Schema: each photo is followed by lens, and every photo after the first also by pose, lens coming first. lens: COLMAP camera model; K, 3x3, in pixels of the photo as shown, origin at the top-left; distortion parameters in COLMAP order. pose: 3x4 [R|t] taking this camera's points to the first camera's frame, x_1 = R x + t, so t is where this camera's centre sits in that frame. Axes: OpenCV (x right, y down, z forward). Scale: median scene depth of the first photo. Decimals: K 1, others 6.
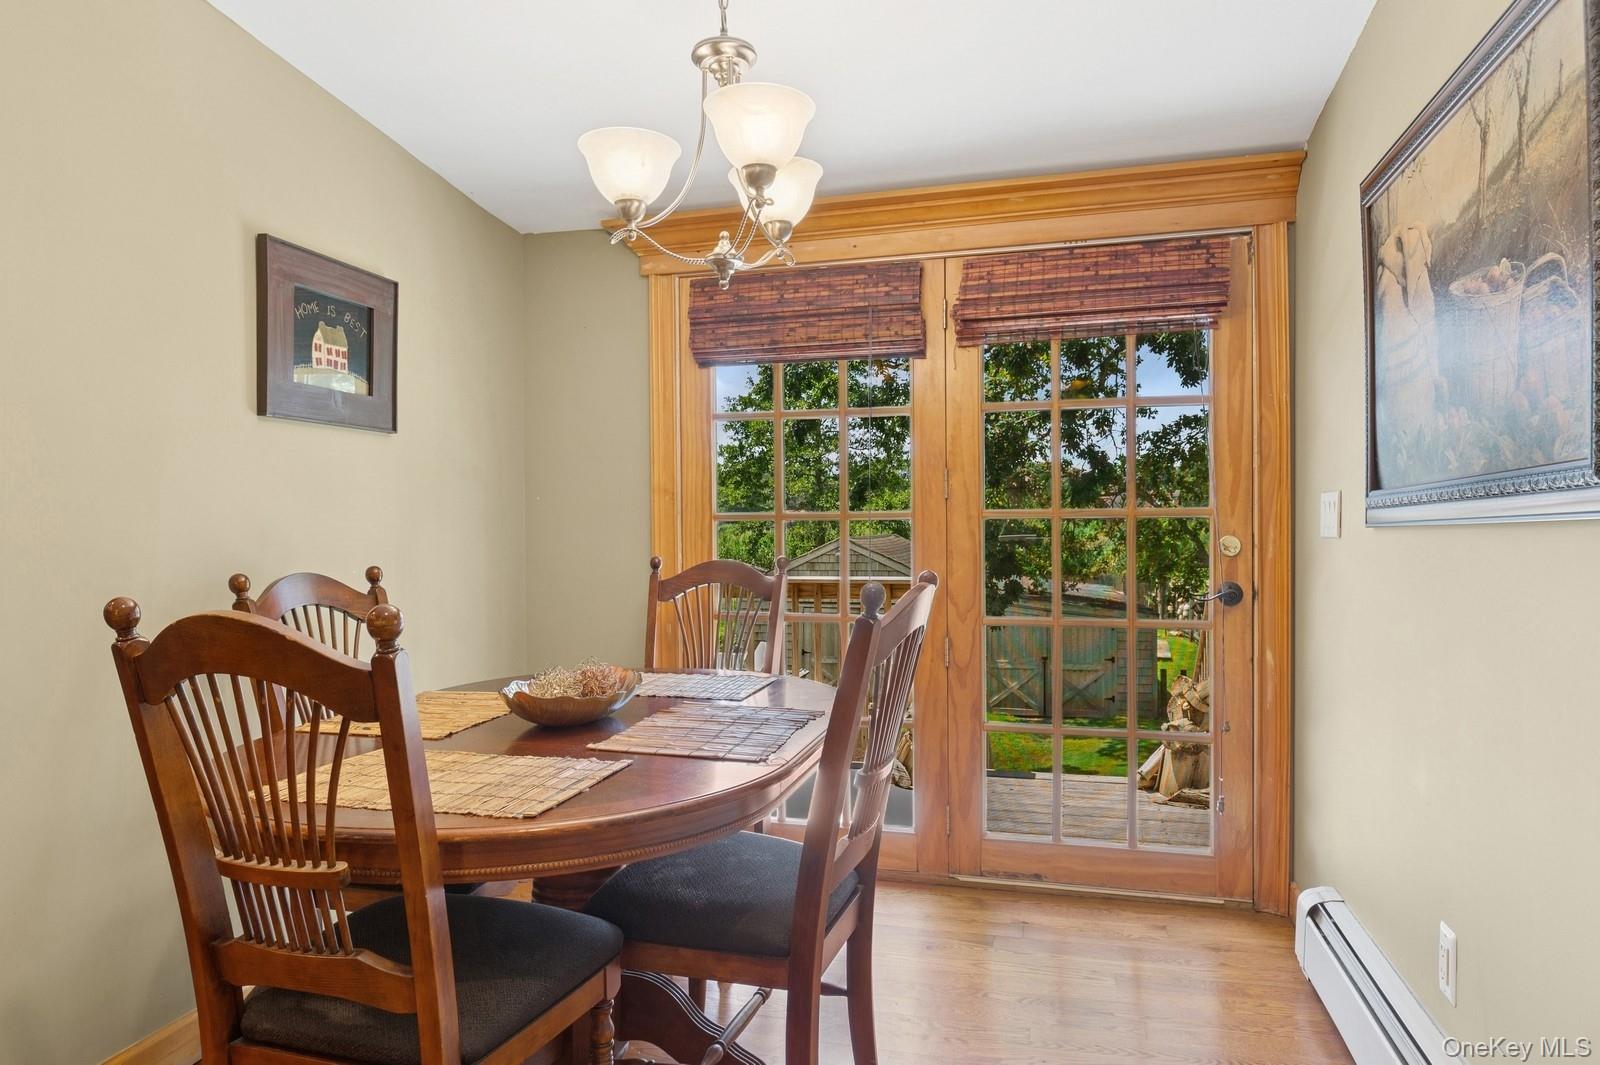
lens RADIAL K [[992.0, 0, 791.4], [0, 992.0, 526.8], [0, 0, 1]] dist [0.005948, -0.000533]
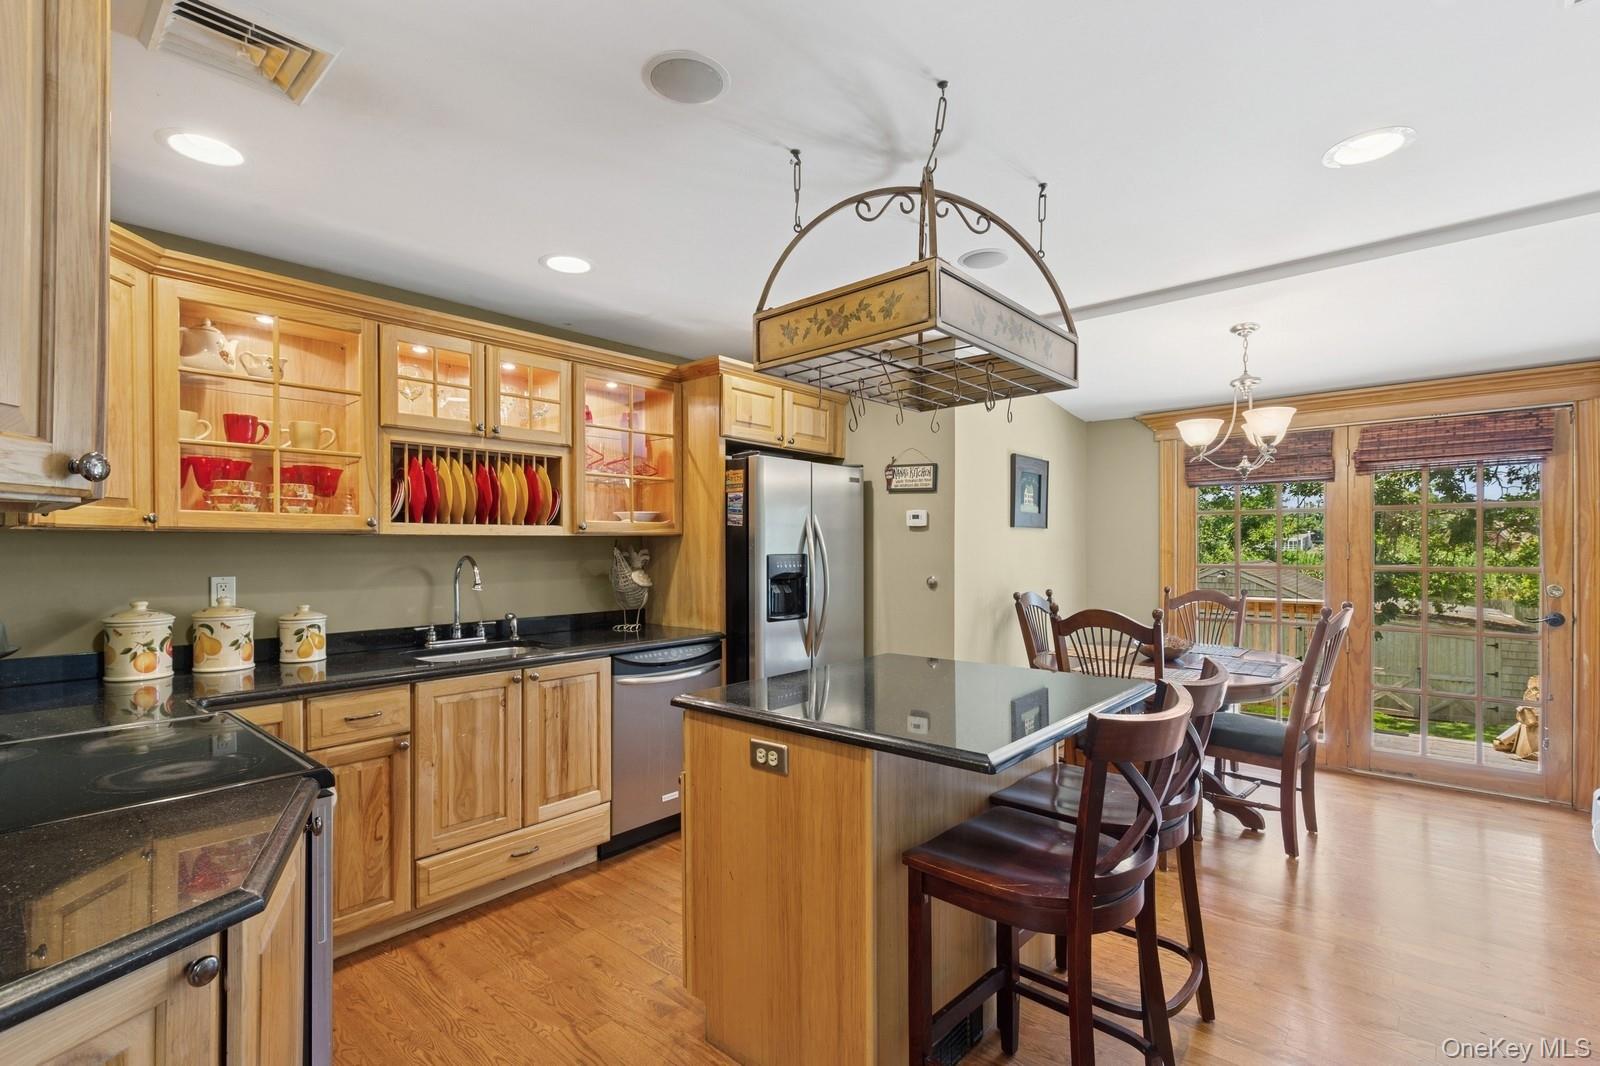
lens RADIAL K [[725.6, 0, 804.5], [0, 725.6, 549.1], [0, 0, 1]] dist [-0.002481, -0.000191]
pose [[0.897207, 0.006003, -0.441569, -0.151780], [-0.005837, 0.999981, 0.001735, -0.044063], [0.441571, 0.001021, 0.897226, -0.631083]]
